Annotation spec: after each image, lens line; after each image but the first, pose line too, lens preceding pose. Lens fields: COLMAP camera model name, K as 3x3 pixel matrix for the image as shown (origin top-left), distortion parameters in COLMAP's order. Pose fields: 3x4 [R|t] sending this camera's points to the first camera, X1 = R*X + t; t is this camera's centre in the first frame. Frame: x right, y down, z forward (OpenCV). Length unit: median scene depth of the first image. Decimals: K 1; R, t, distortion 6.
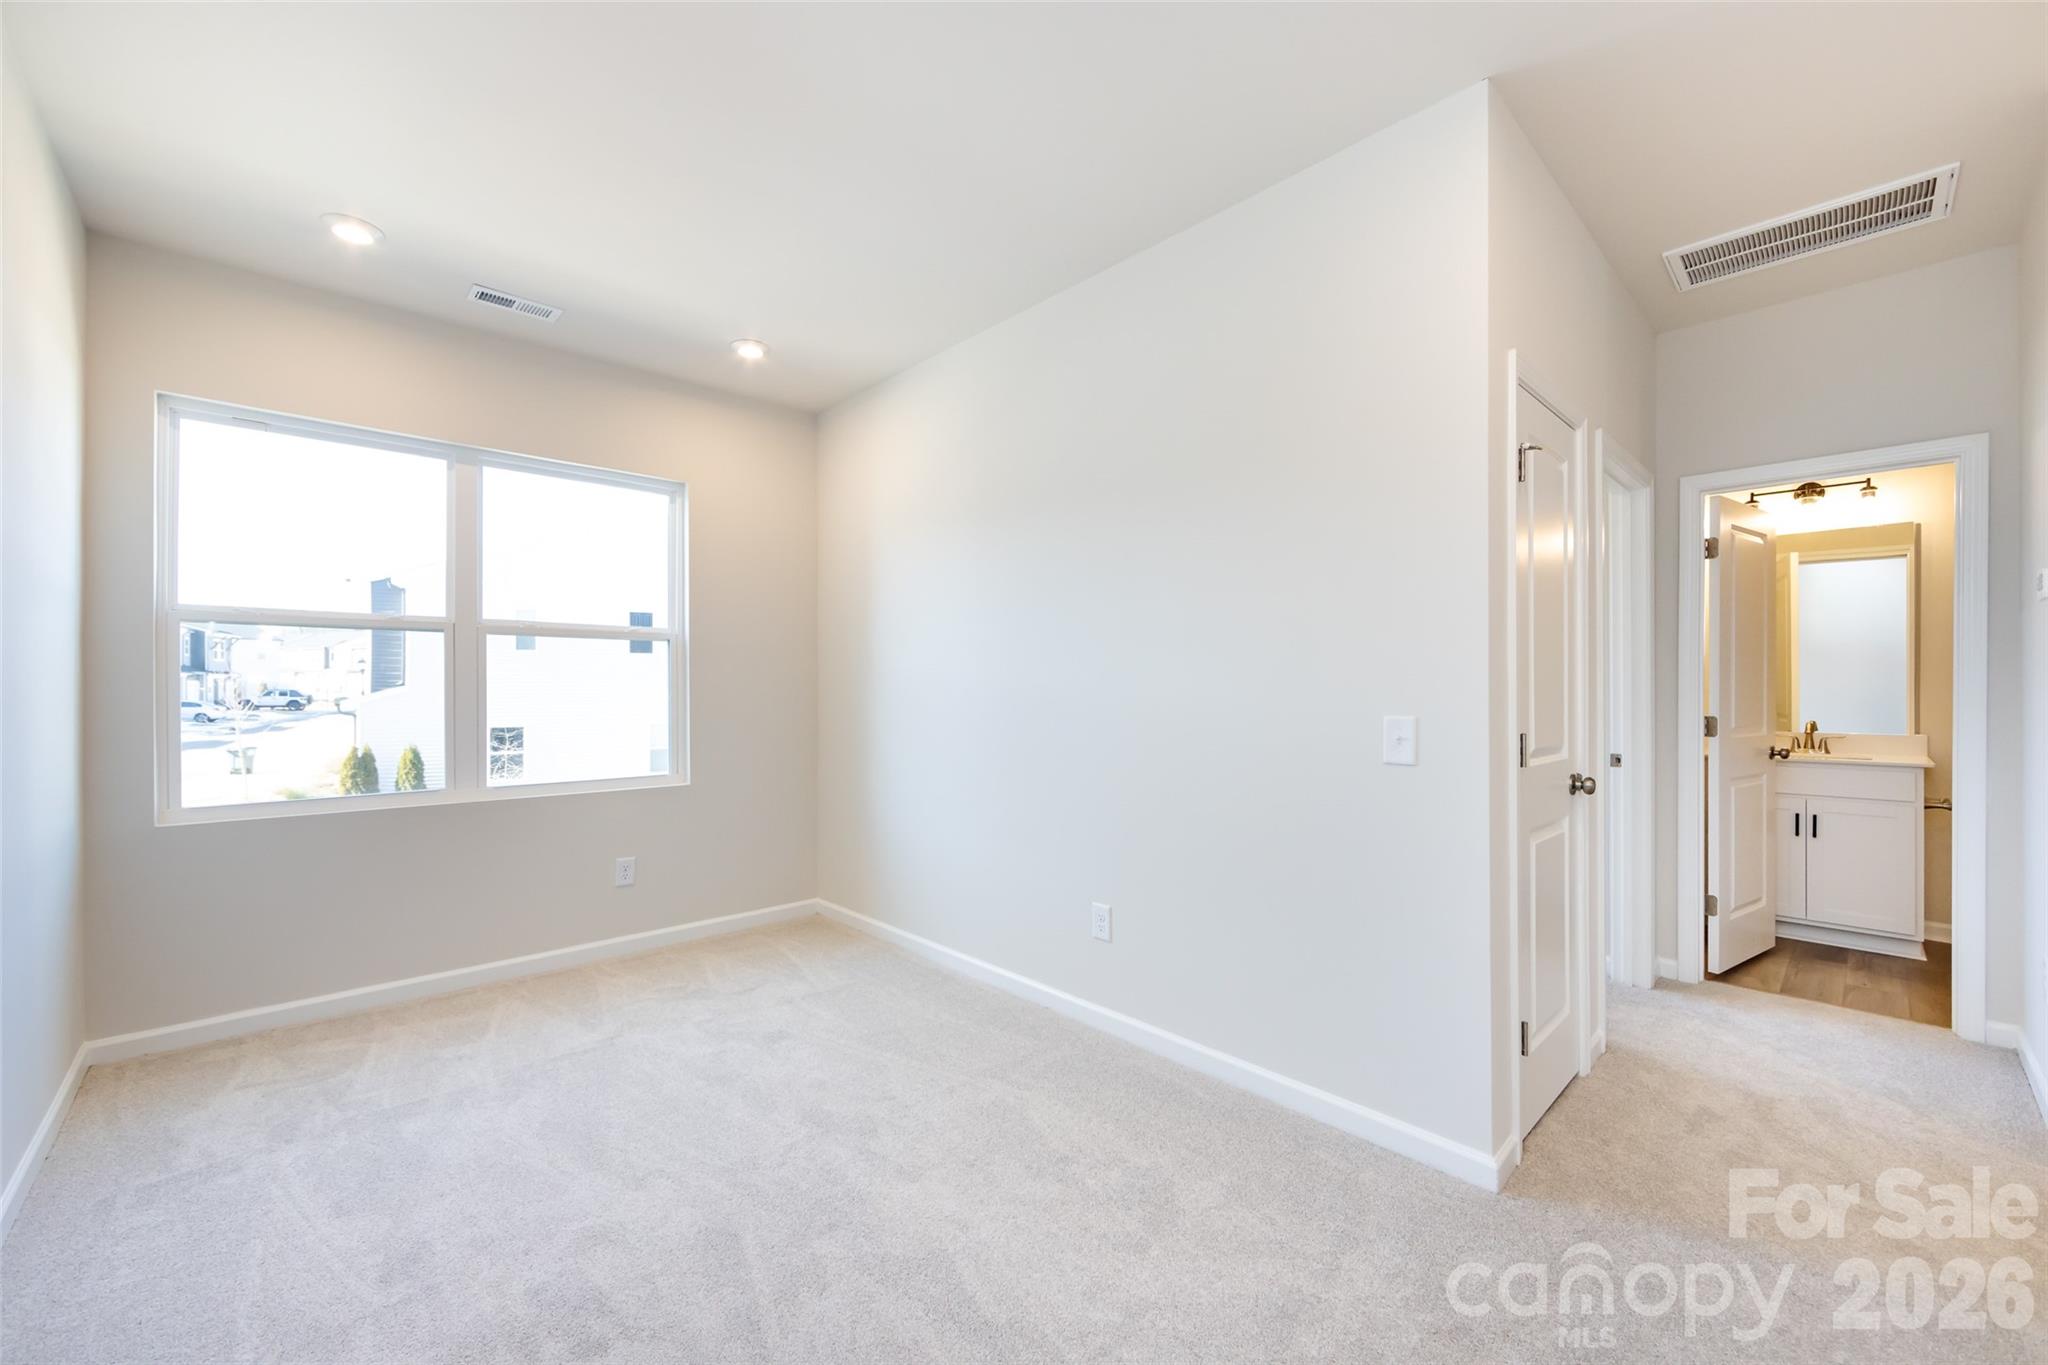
lens RADIAL K [[805.1, 0, 1016.5], [0, 805.1, 690.6], [0, 0, 1]] dist [-0.002422, -0.000008]
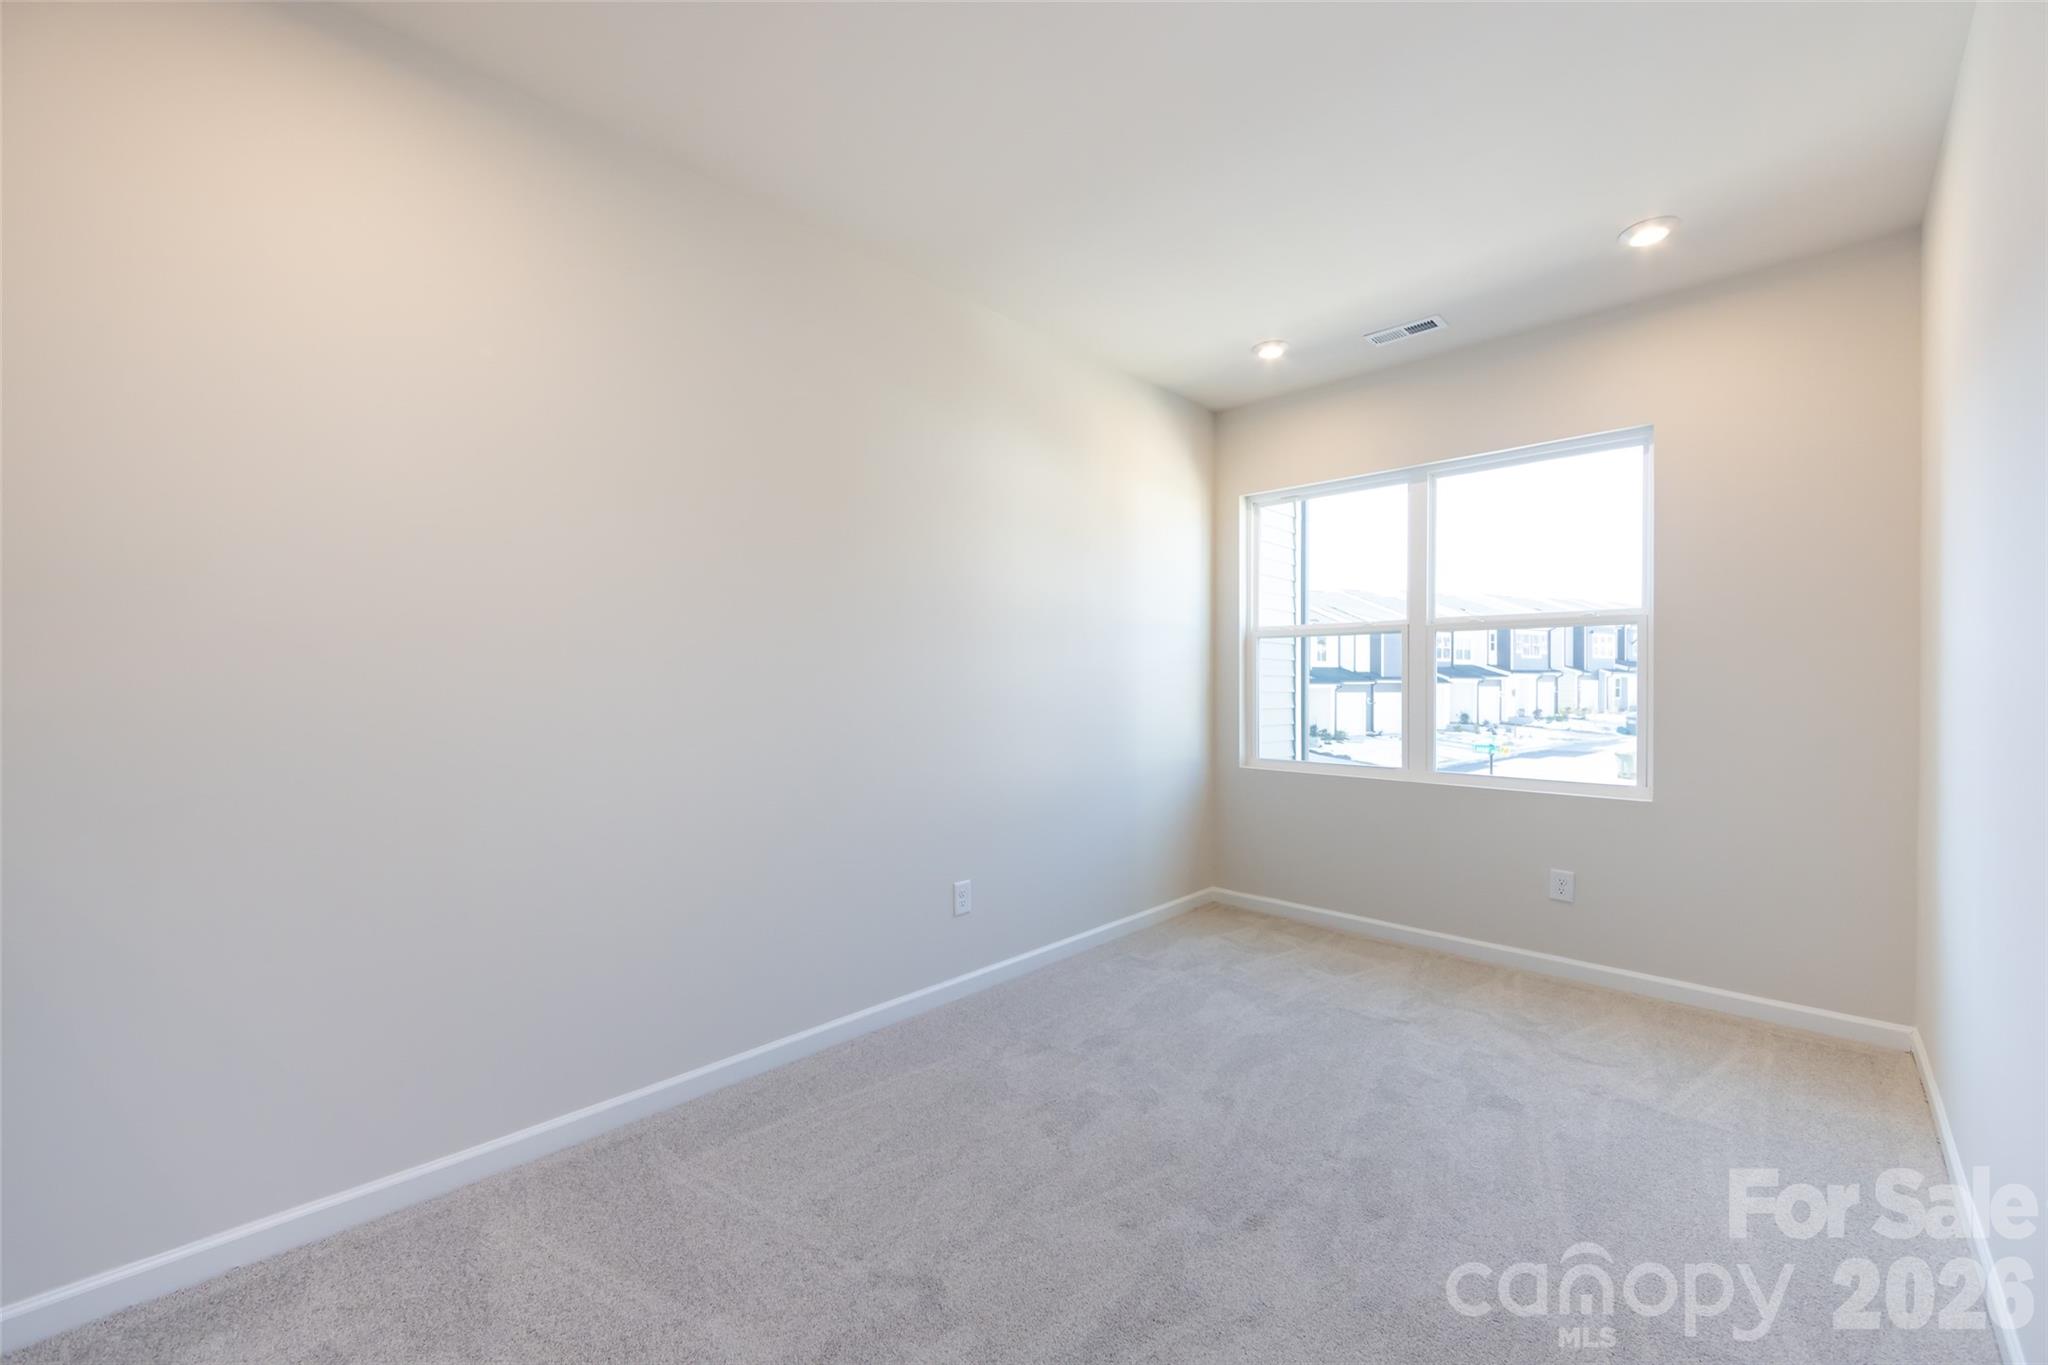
lens RADIAL K [[805.1, 0, 1021.2], [0, 805.1, 688.9], [0, 0, 1]] dist [-0.002422, -0.000008]
pose [[0.047023, 0.010063, -0.998843, 0.474918], [-0.004878, 0.999940, 0.009844, -0.000622], [0.998882, 0.004409, 0.047069, 0.447017]]
